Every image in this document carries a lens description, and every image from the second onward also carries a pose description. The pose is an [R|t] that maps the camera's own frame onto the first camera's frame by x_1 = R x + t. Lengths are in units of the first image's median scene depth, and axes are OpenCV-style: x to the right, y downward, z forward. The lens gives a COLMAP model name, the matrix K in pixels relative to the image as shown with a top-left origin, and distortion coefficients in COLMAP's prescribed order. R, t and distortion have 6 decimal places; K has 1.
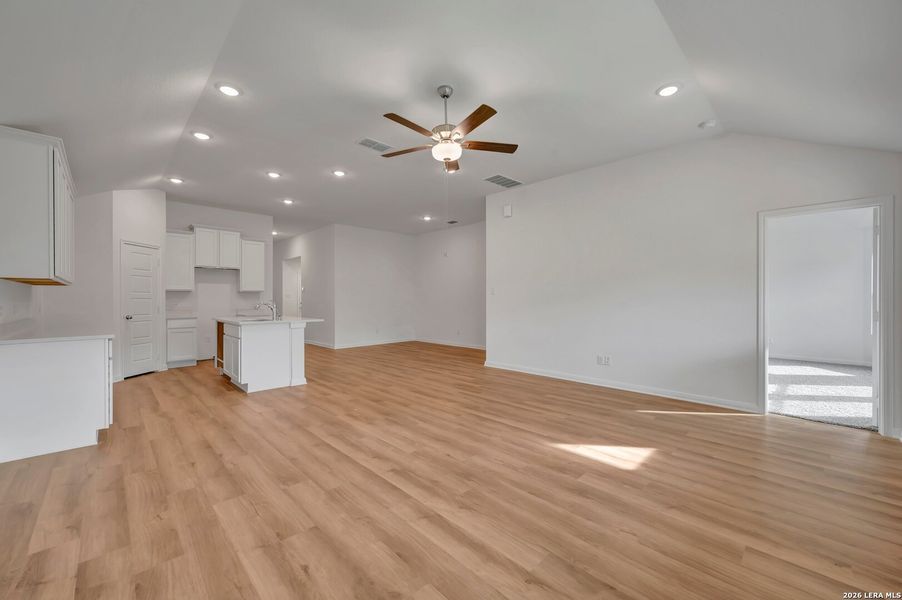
lens RADIAL K [[355.5, 0, 449.2], [0, 355.5, 304.1], [0, 0, 1]] dist [-0.003100, 0.000234]
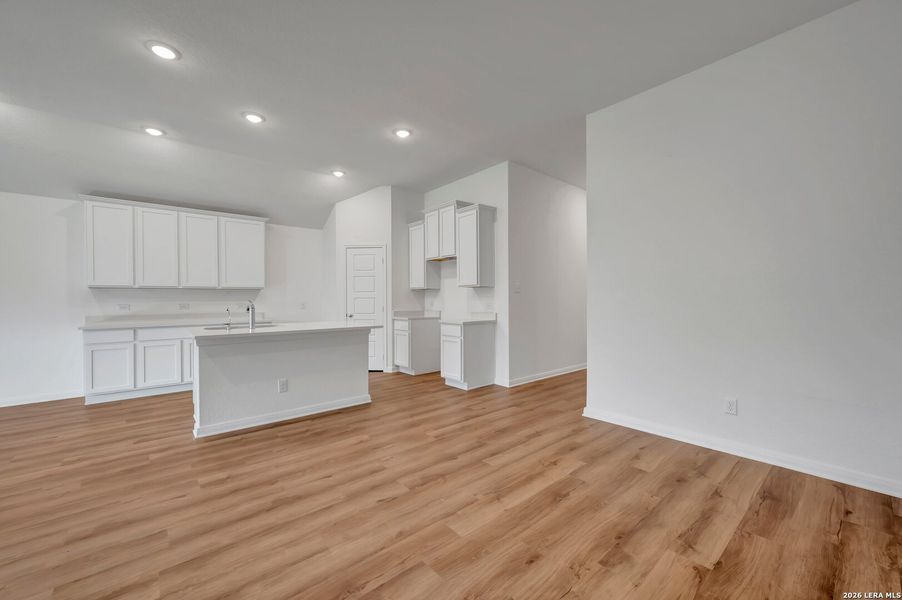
lens RADIAL K [[355.5, 0, 454.4], [0, 355.5, 299.7], [0, 0, 1]] dist [-0.003100, 0.000234]
pose [[-0.057132, 0.005689, -0.998350, 0.272886], [-0.006563, 0.999960, 0.006074, -0.031184], [0.998345, 0.006899, -0.057093, 2.257153]]
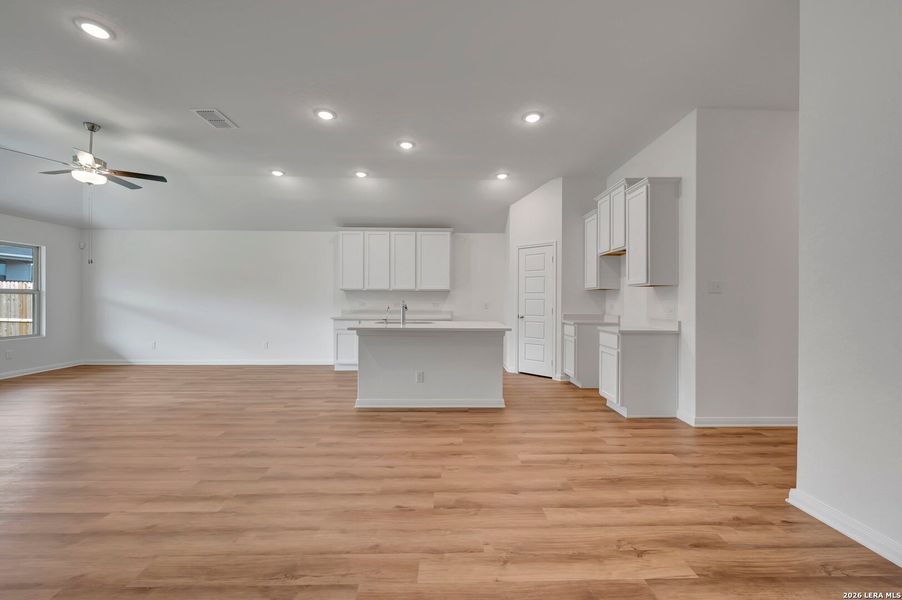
lens RADIAL K [[355.5, 0, 454.7], [0, 355.5, 298.0], [0, 0, 1]] dist [-0.003100, 0.000234]
pose [[-0.673939, -0.005033, -0.738770, 0.042526], [-0.012056, 0.999919, 0.004186, -0.034094], [0.738689, 0.011728, -0.673945, 2.574077]]
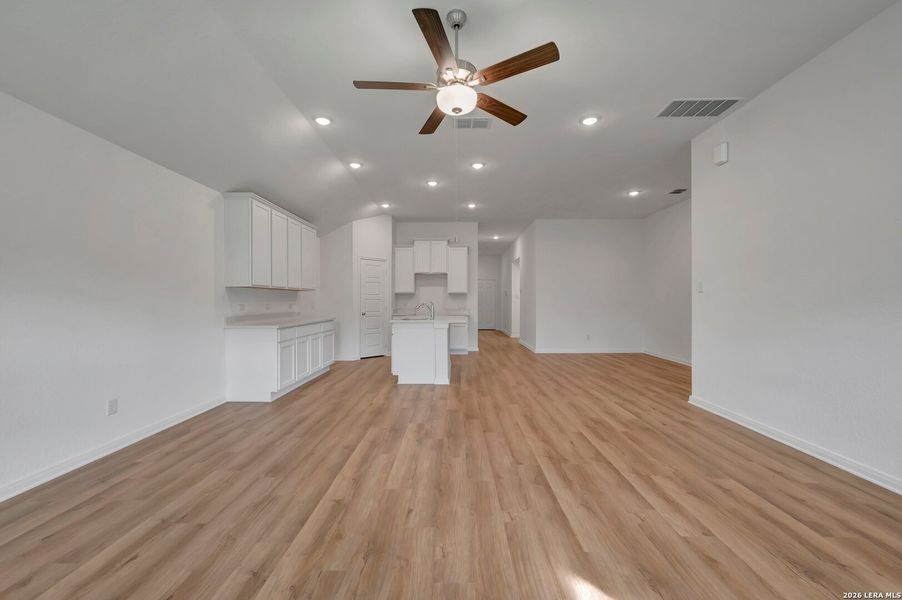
lens RADIAL K [[355.5, 0, 452.5], [0, 355.5, 308.6], [0, 0, 1]] dist [-0.003100, 0.000234]
pose [[0.713134, 0.018064, -0.700795, 0.472605], [-0.009588, 0.999826, 0.016015, -0.009949], [0.700963, -0.004702, 0.713183, 0.439288]]
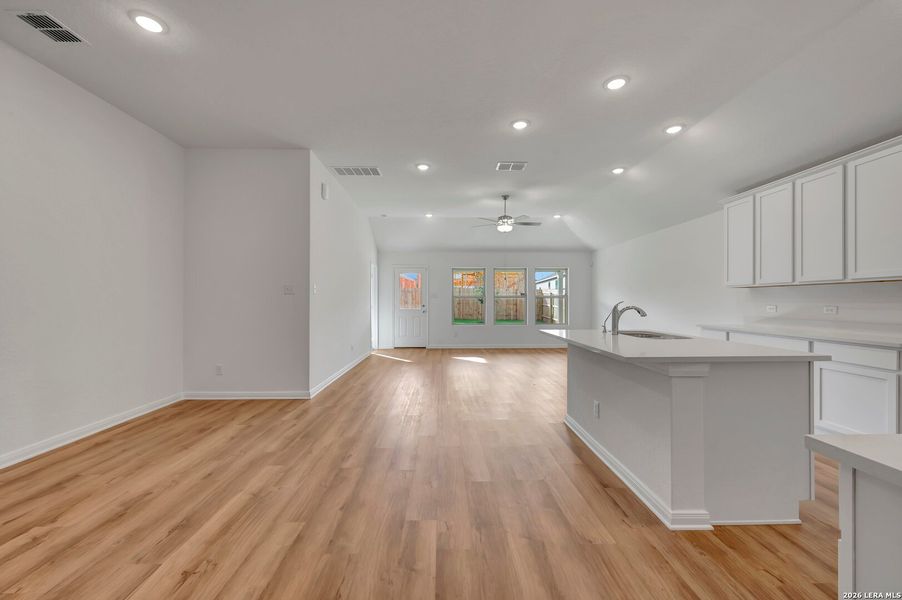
lens RADIAL K [[355.5, 0, 454.7], [0, 355.5, 300.9], [0, 0, 1]] dist [-0.003100, 0.000234]
pose [[-0.743192, 0.002994, 0.669072, -1.083744], [0.010942, 0.999911, 0.007679, -0.031475], [-0.668989, 0.013028, -0.743158, 2.538380]]
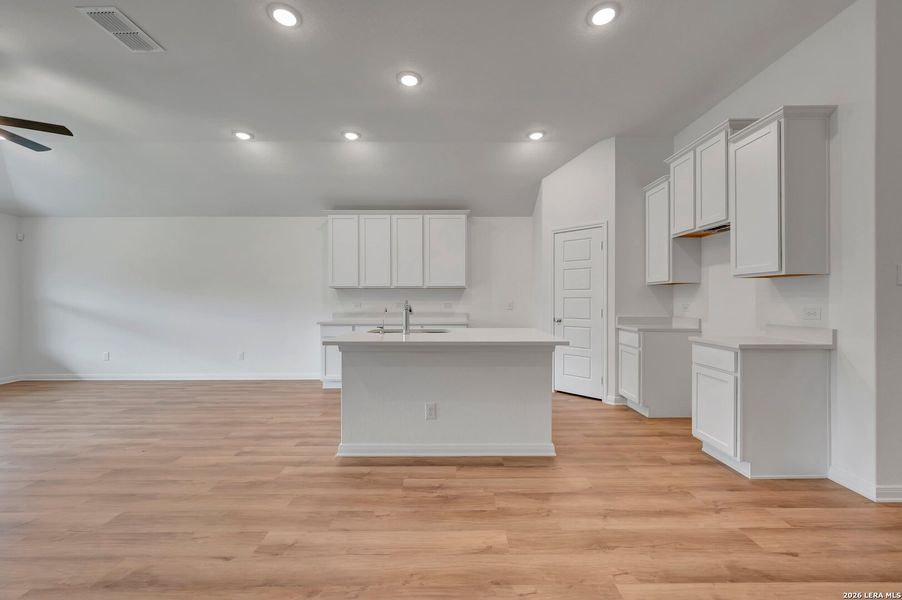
lens RADIAL K [[355.5, 0, 453.7], [0, 355.5, 299.6], [0, 0, 1]] dist [-0.003100, 0.000234]
pose [[-0.689624, 0.003537, -0.724159, -0.206381], [-0.005570, 0.999933, 0.010188, -0.029336], [0.724146, 0.011059, -0.689558, 2.285741]]
